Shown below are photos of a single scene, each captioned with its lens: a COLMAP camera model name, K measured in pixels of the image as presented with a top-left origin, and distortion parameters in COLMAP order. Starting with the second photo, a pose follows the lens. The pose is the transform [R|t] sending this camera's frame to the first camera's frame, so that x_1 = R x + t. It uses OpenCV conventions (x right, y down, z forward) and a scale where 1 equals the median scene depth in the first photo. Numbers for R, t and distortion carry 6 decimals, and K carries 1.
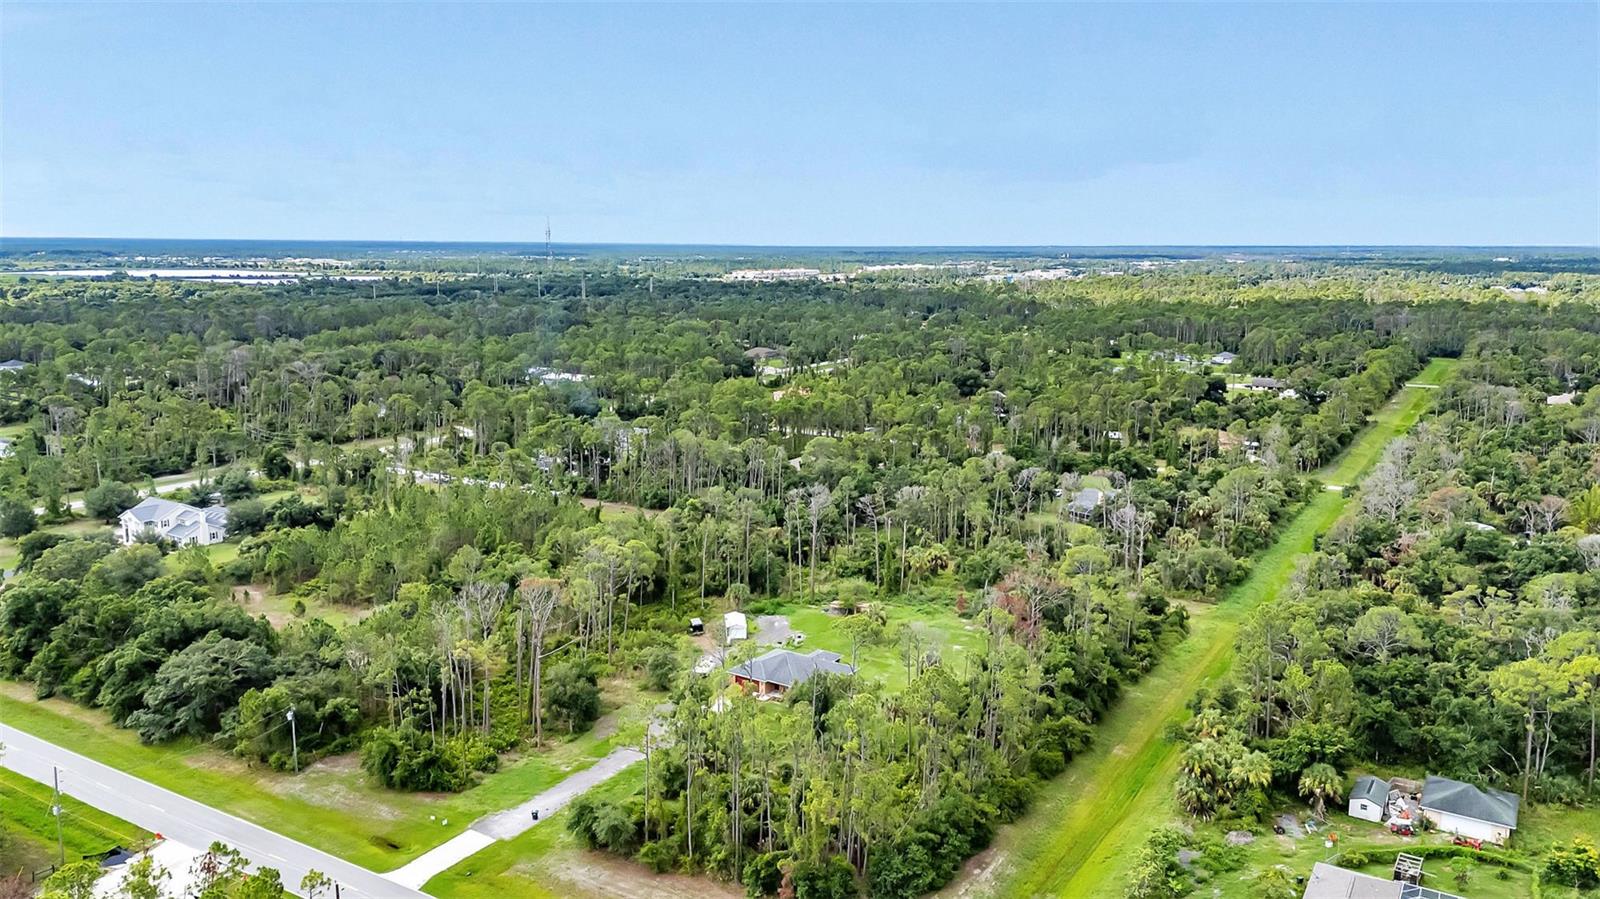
lens RADIAL K [[1181.0, 0, 799.5], [0, 1181.0, 455.9], [0, 0, 1]] dist [0.080061, -0.076322]
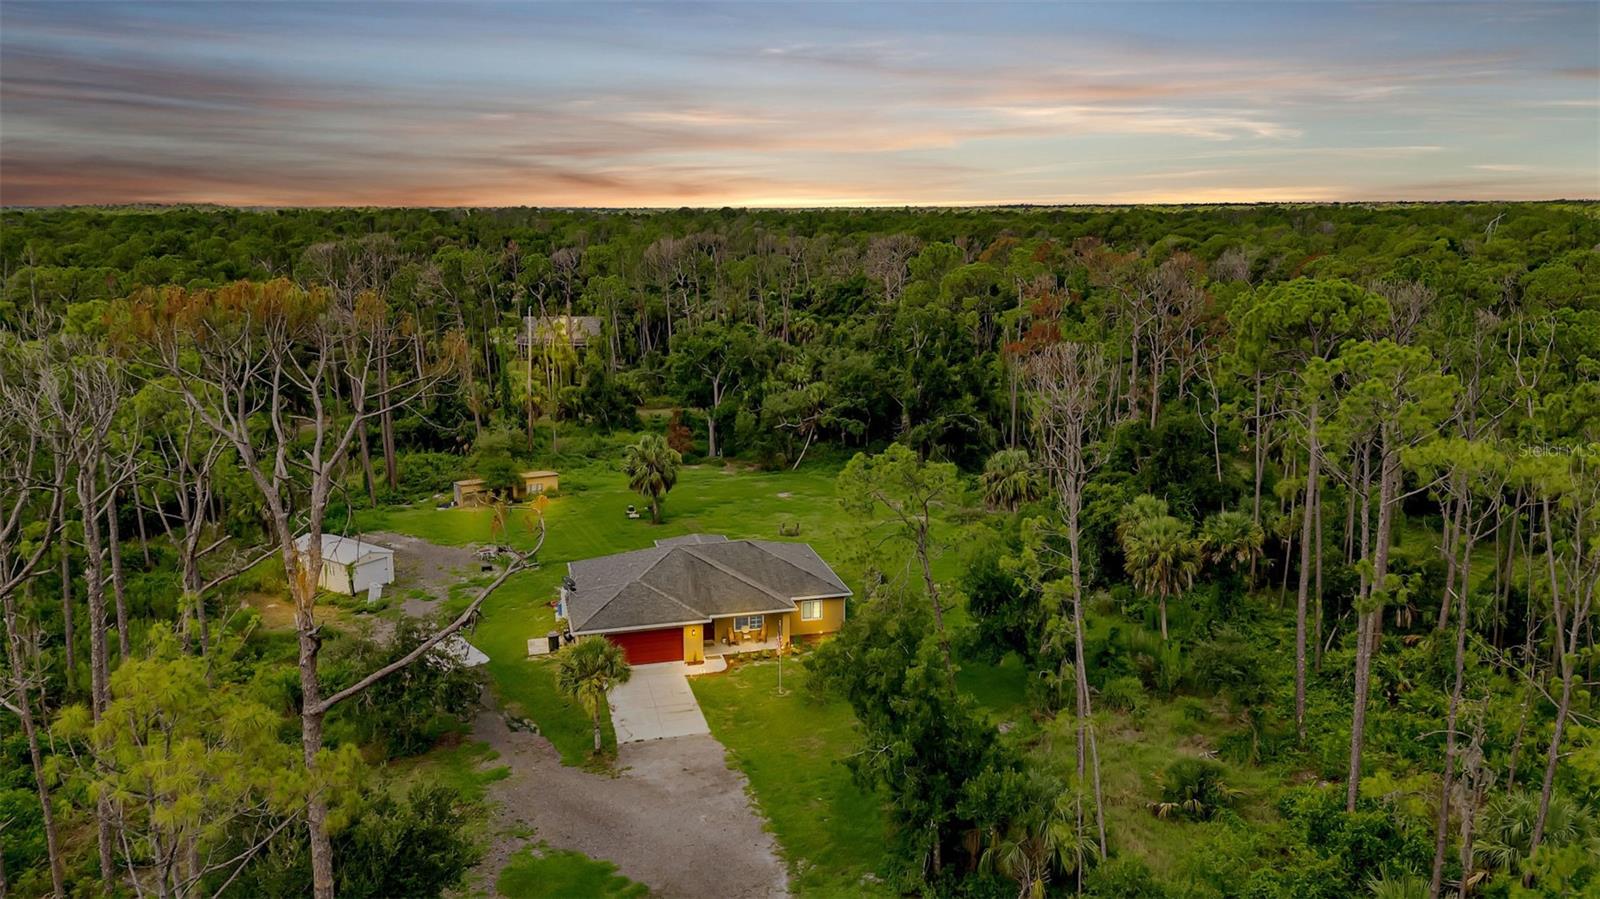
lens RADIAL K [[1166.8, 0, 800.0], [0, 1166.8, 449.5], [0, 0, 1]] dist [0.146647, -0.323876]
pose [[0.664258, -0.157565, 0.730708, -0.269088], [0.140619, 0.986419, 0.084873, 0.113339], [-0.734158, 0.046374, 0.677393, 0.742060]]
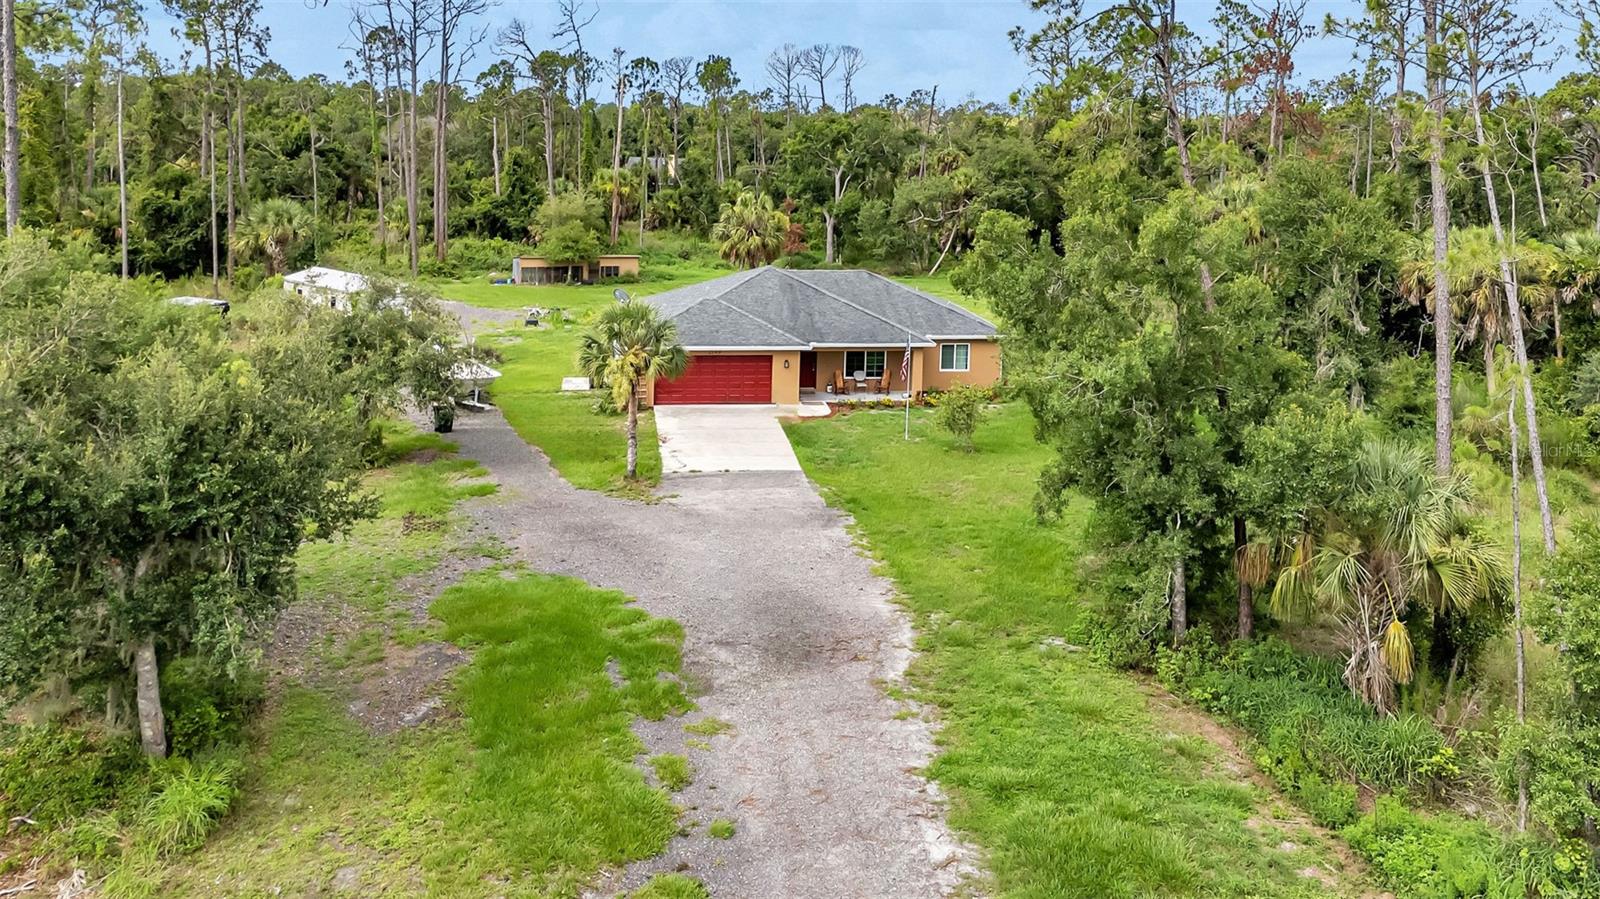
lens RADIAL K [[1259.9, 0, 796.4], [0, 1259.9, 199.6], [0, 0, 1]] dist [0.067053, -0.032912]
pose [[0.744470, -0.020743, 0.667334, -0.215542], [0.098910, 0.991915, -0.079510, 0.182936], [-0.660289, 0.125198, 0.740502, 0.805545]]
